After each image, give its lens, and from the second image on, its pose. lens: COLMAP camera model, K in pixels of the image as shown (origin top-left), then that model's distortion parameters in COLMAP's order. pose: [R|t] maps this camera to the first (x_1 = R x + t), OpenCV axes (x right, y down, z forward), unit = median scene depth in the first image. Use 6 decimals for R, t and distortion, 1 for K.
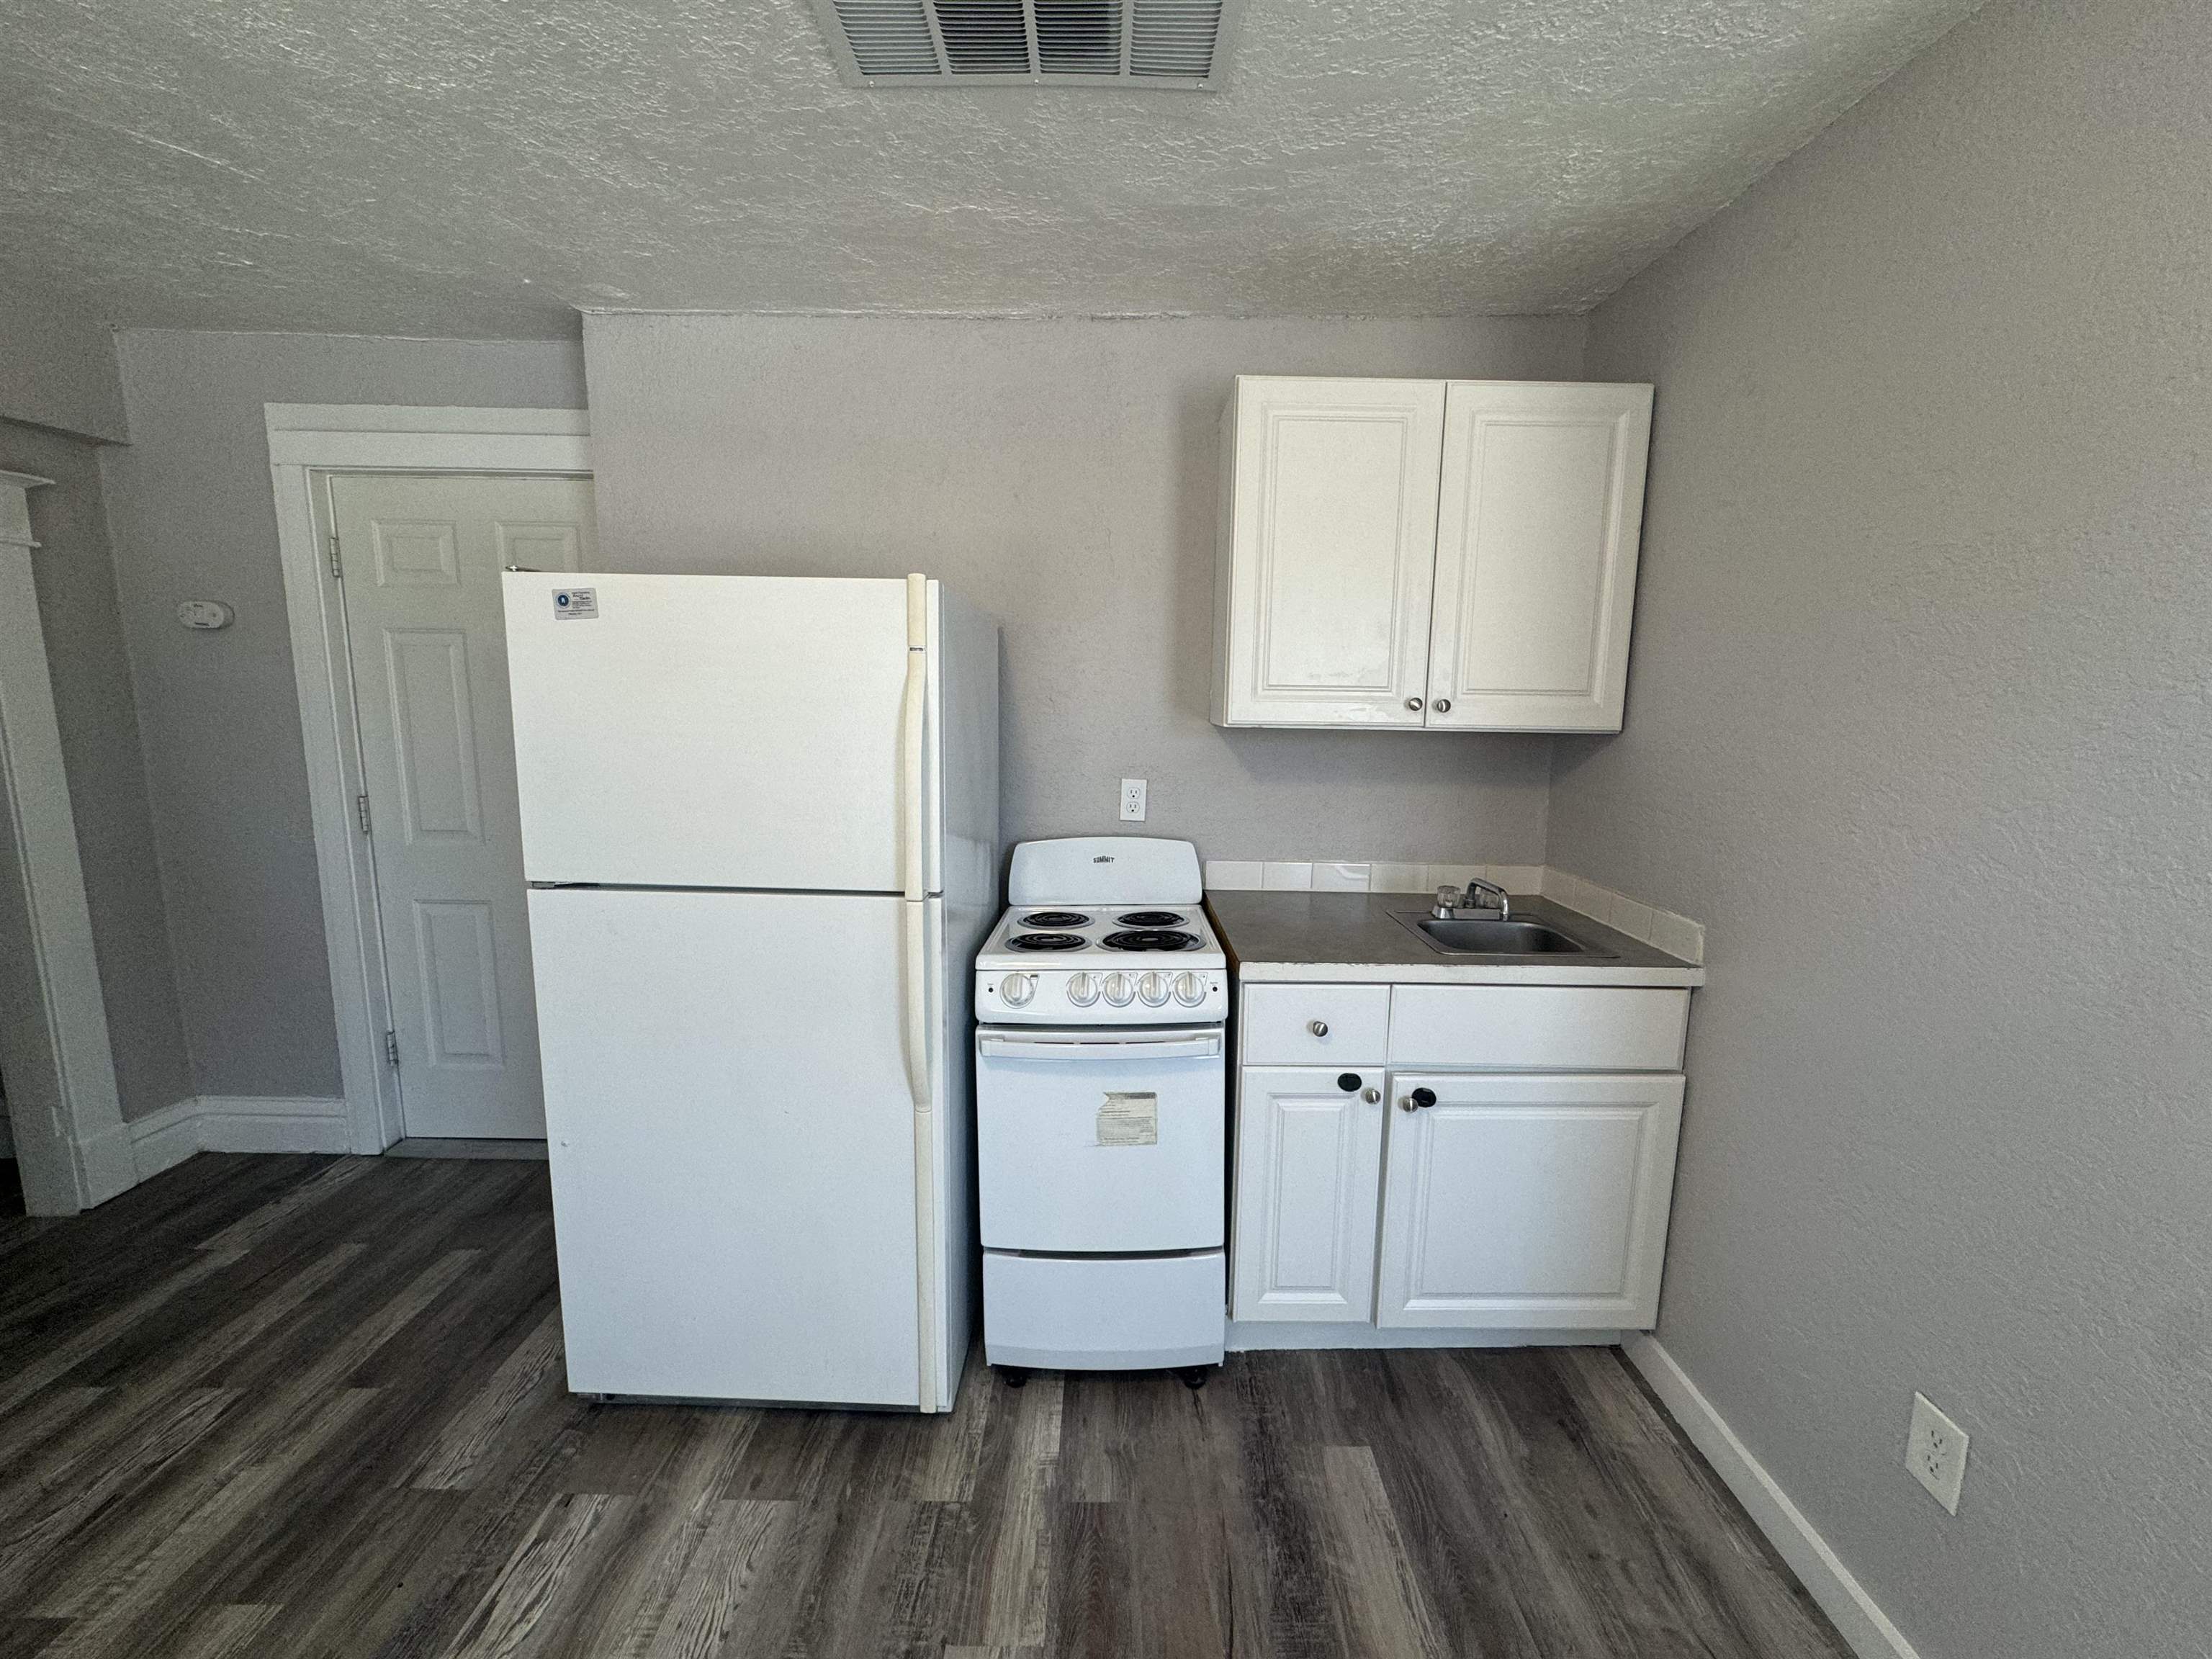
lens RADIAL K [[881.6, 0, 1117.0], [0, 881.6, 822.5], [0, 0, 1]] dist [-0.001247, 0.000888]
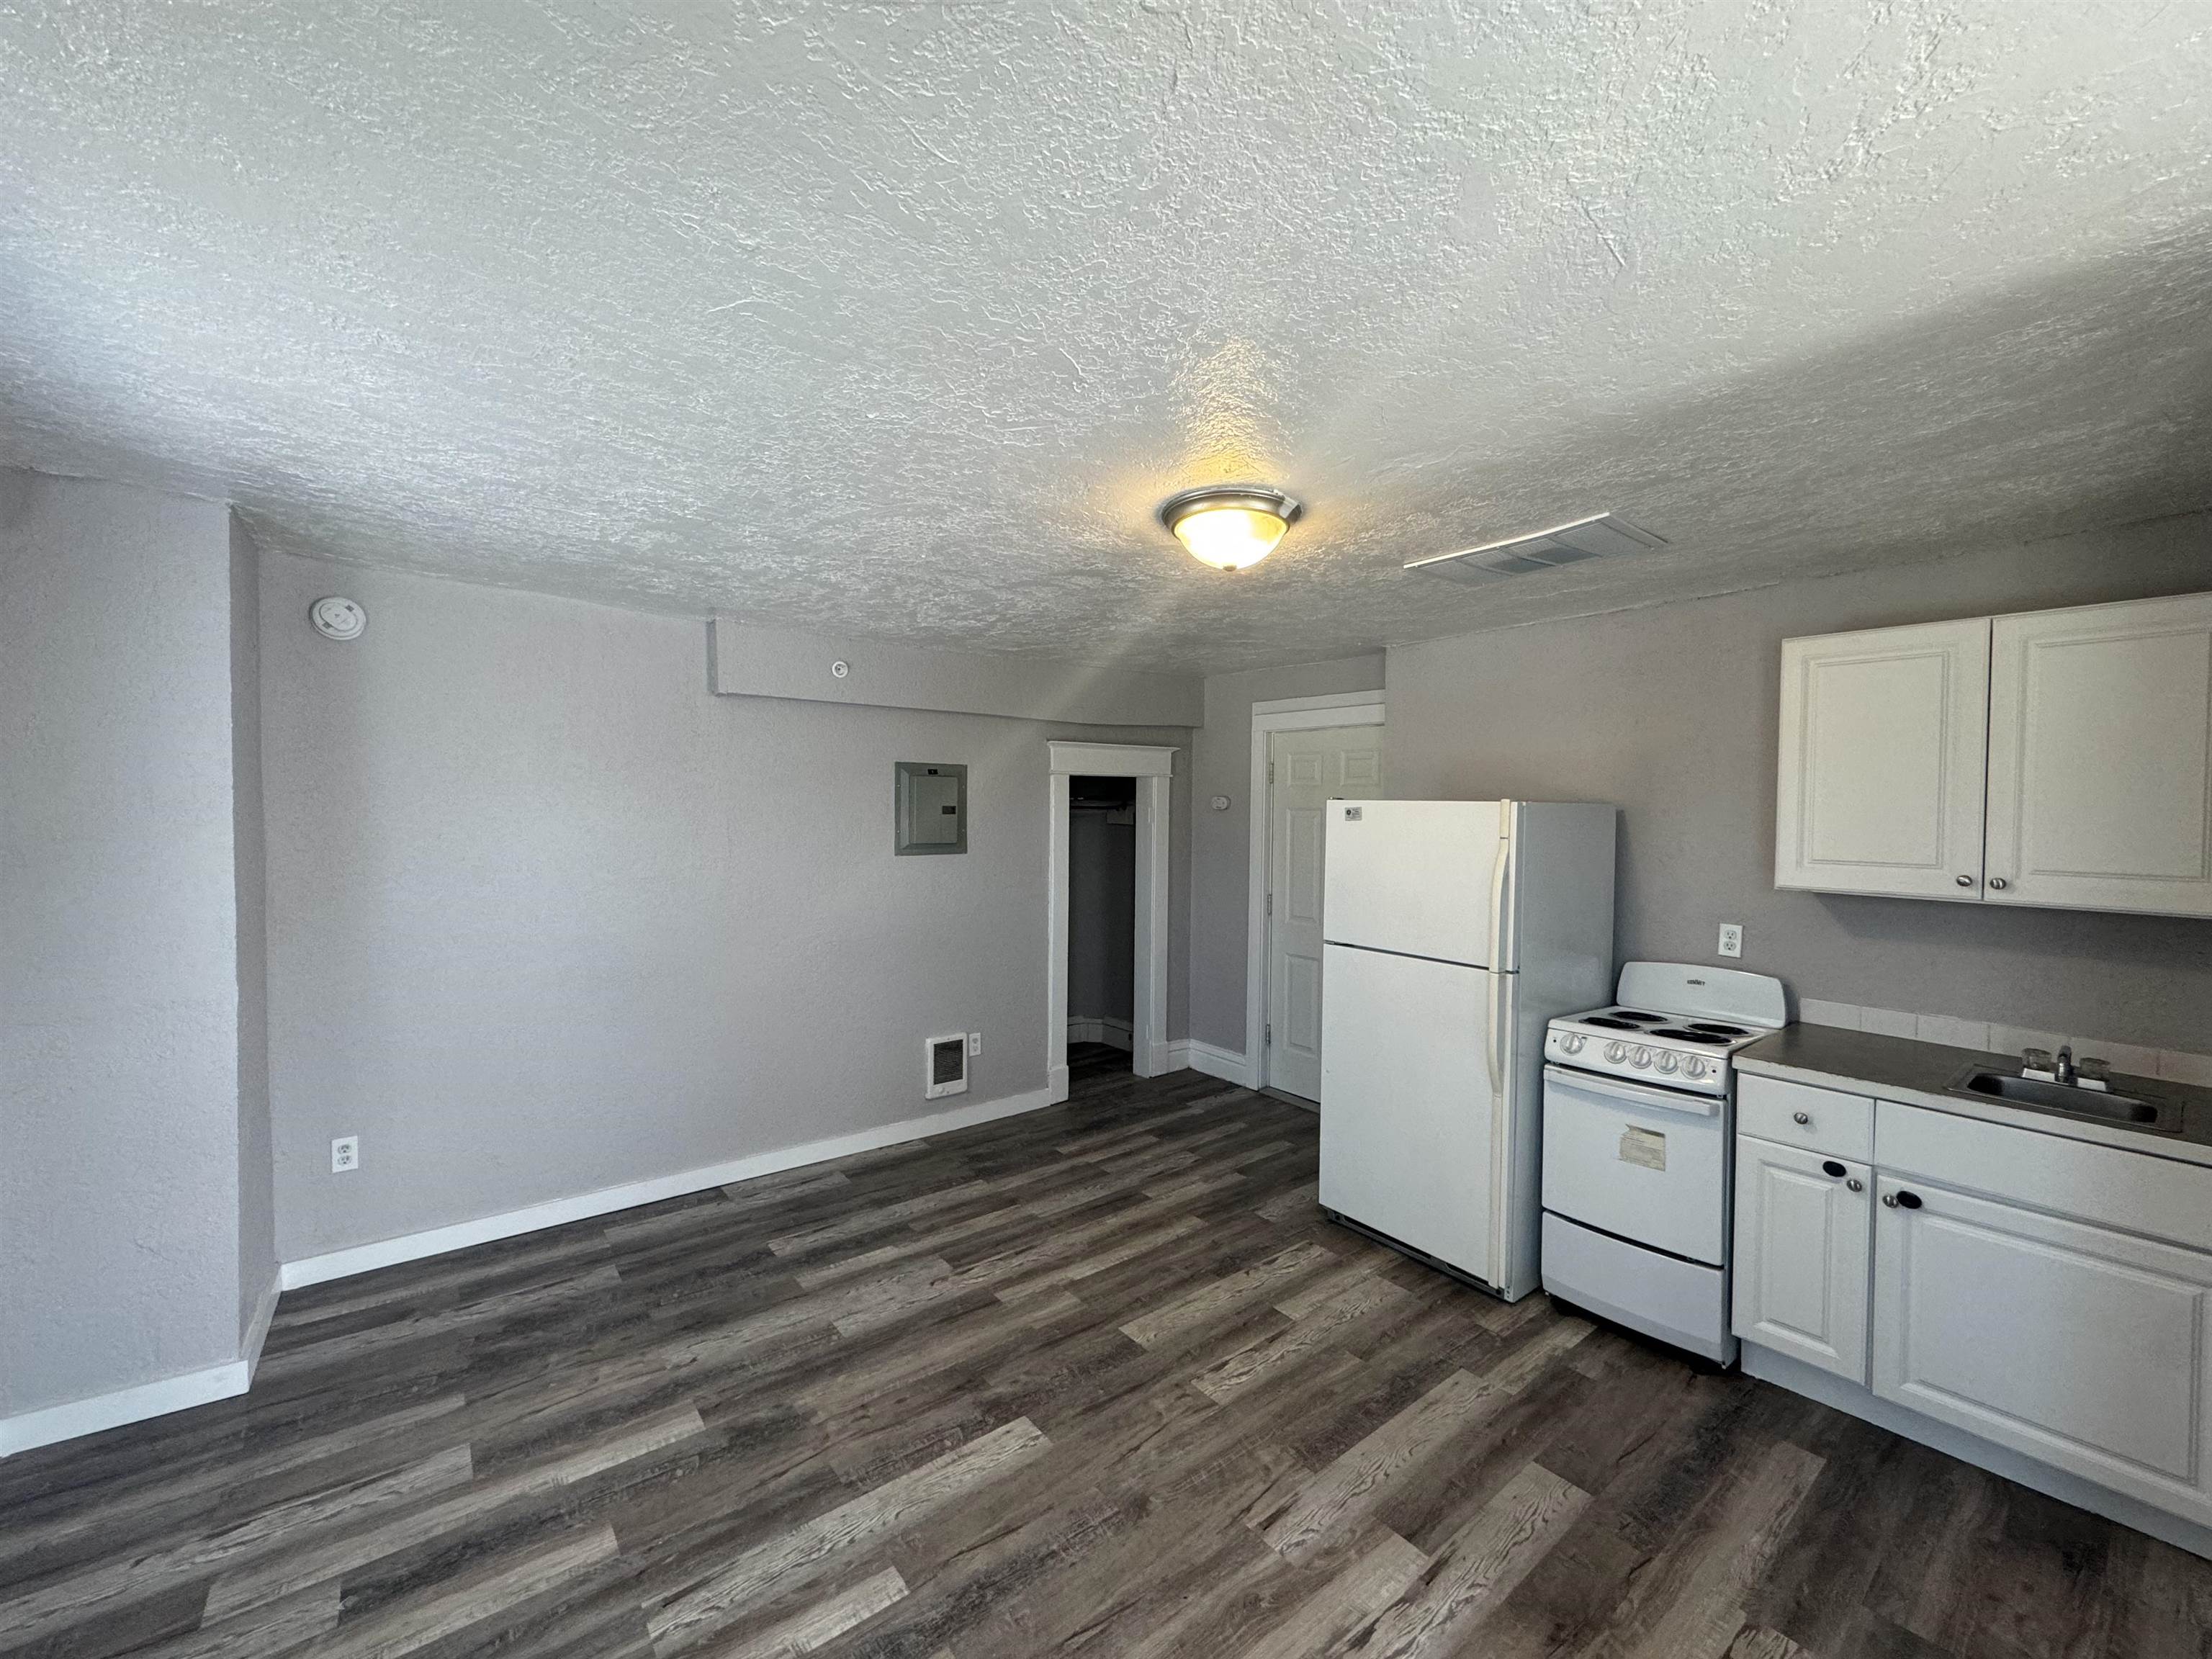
lens RADIAL K [[881.6, 0, 1093.8], [0, 881.6, 834.3], [0, 0, 1]] dist [-0.001247, 0.000888]
pose [[0.613280, 0.017143, -0.789679, 0.580404], [-0.116463, 0.990800, -0.068938, 0.022208], [0.781232, 0.134247, 0.609635, -0.669671]]
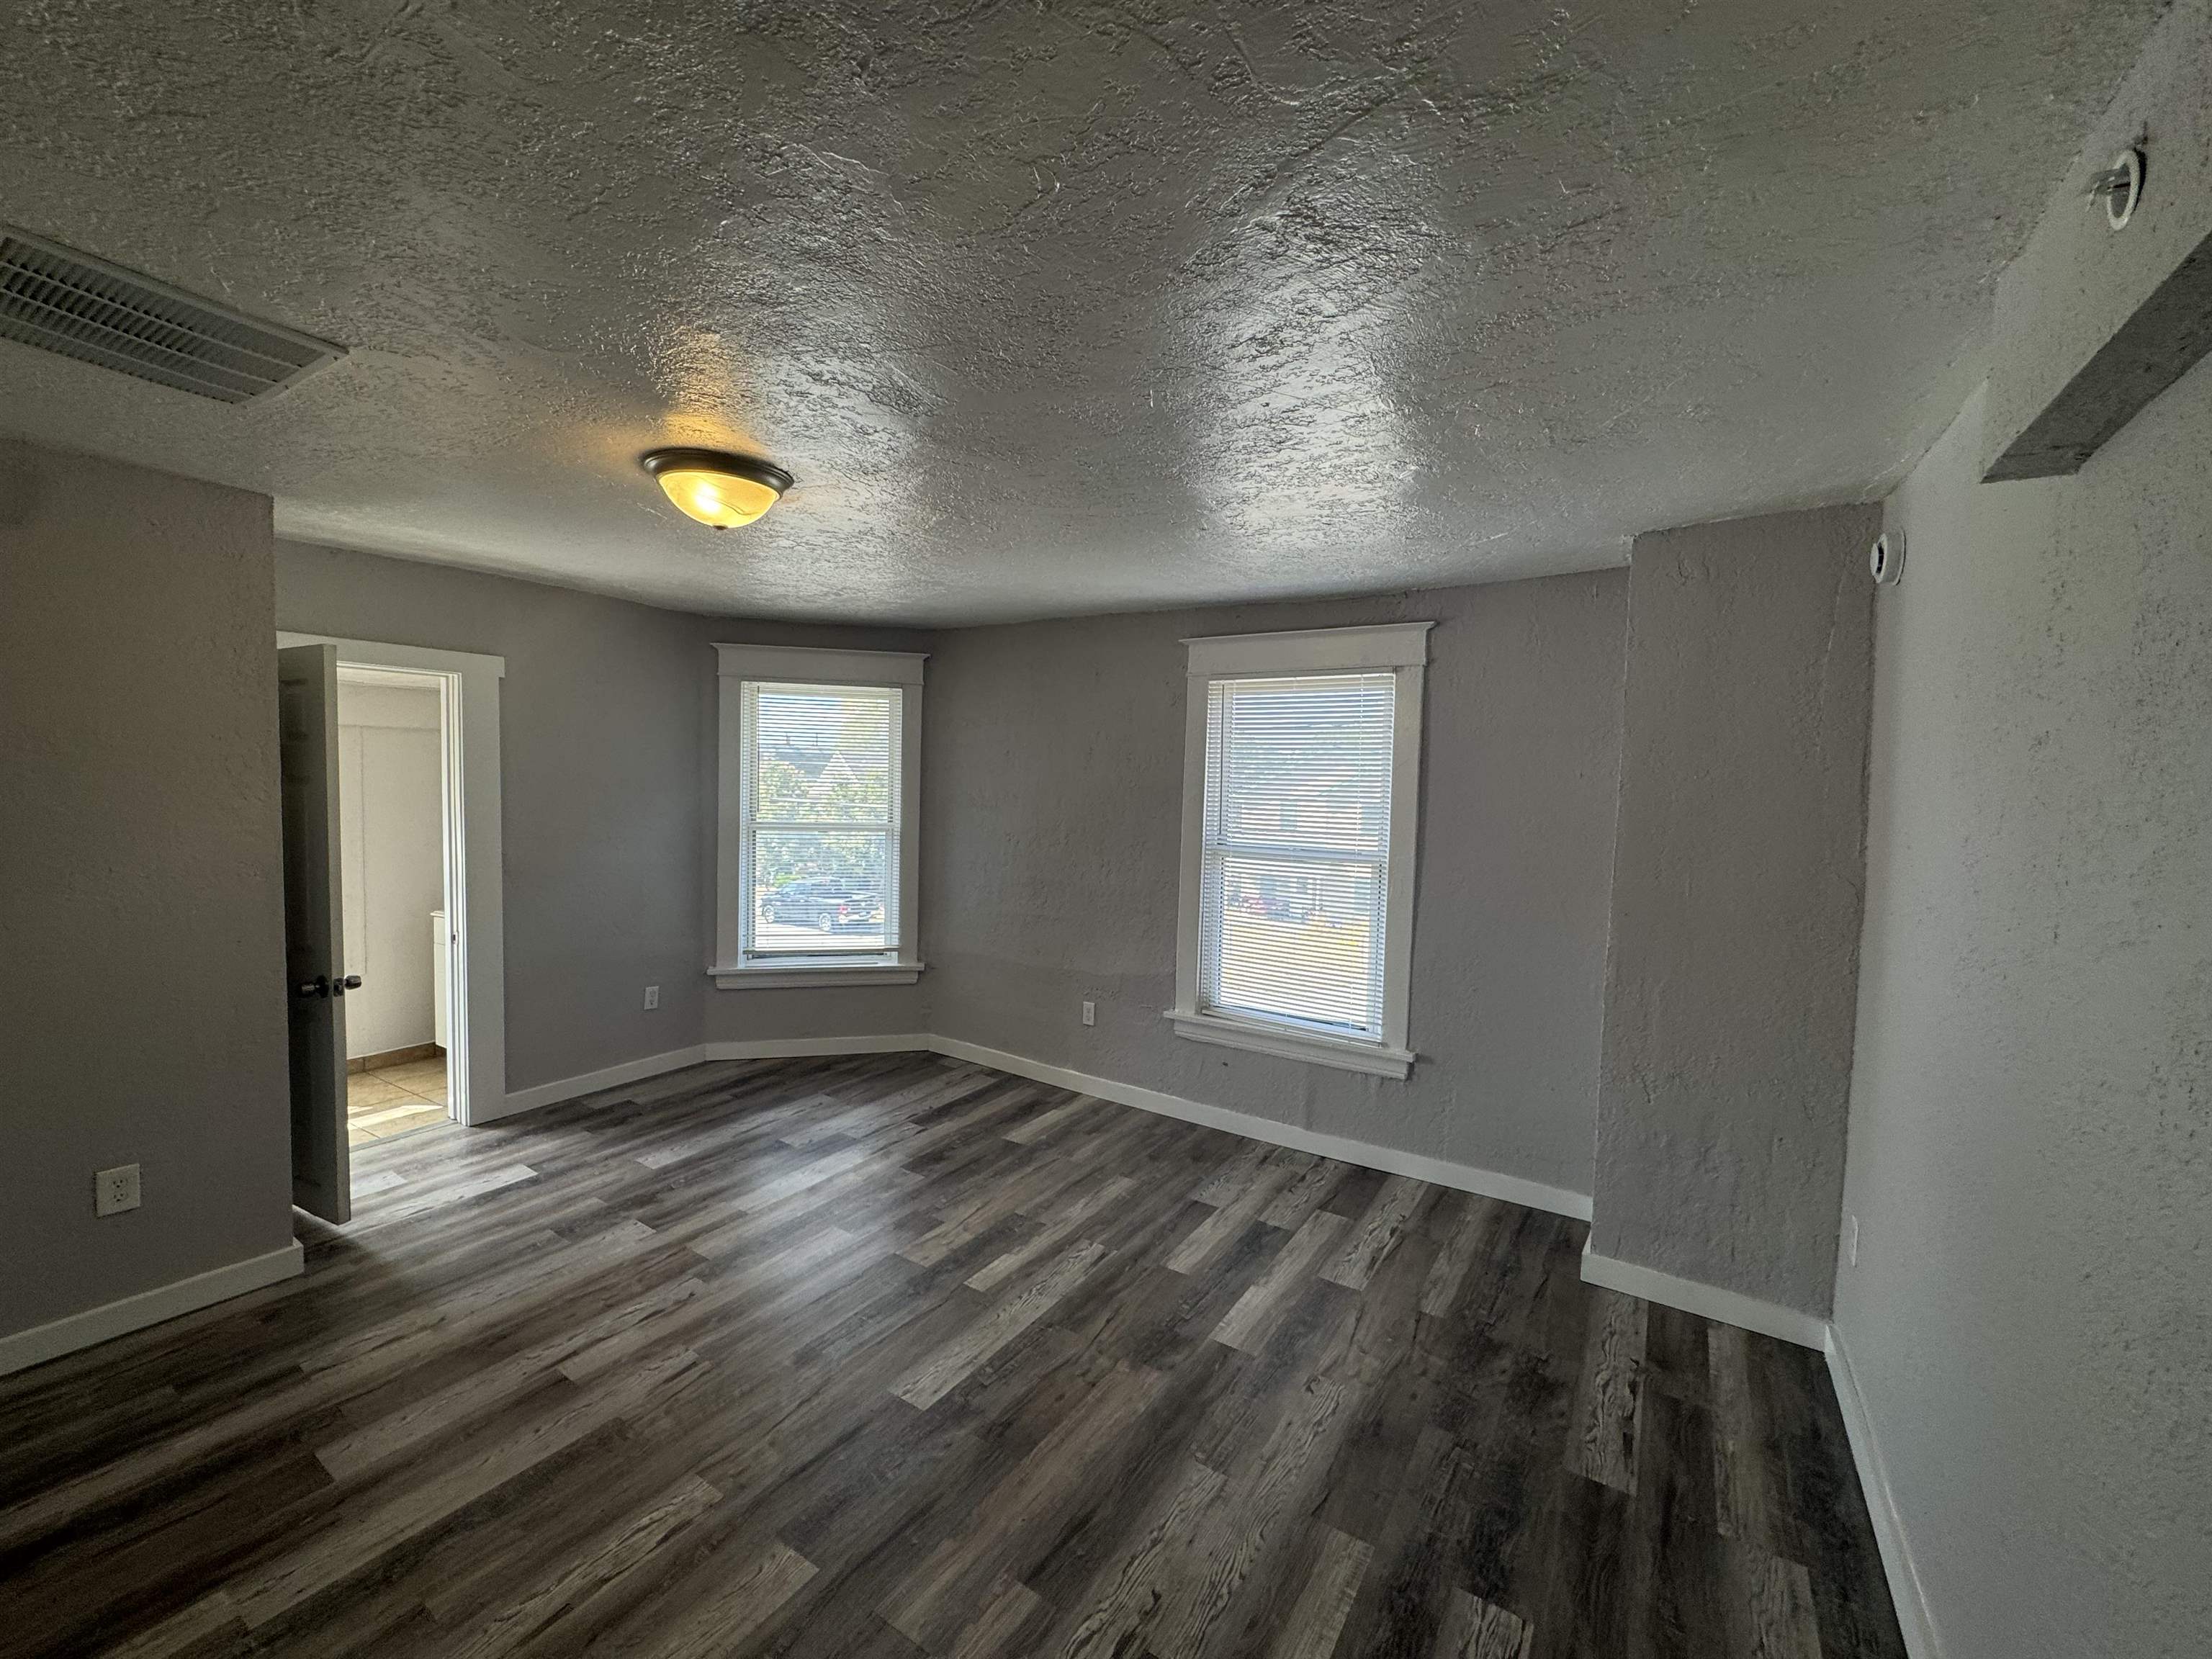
lens RADIAL K [[881.6, 0, 1110.5], [0, 881.6, 832.4], [0, 0, 1]] dist [-0.001247, 0.000888]
pose [[-0.841588, -0.058922, 0.536897, -1.312866], [0.047325, 0.982164, 0.181971, -0.214645], [-0.538043, 0.178554, -0.823789, 0.877623]]
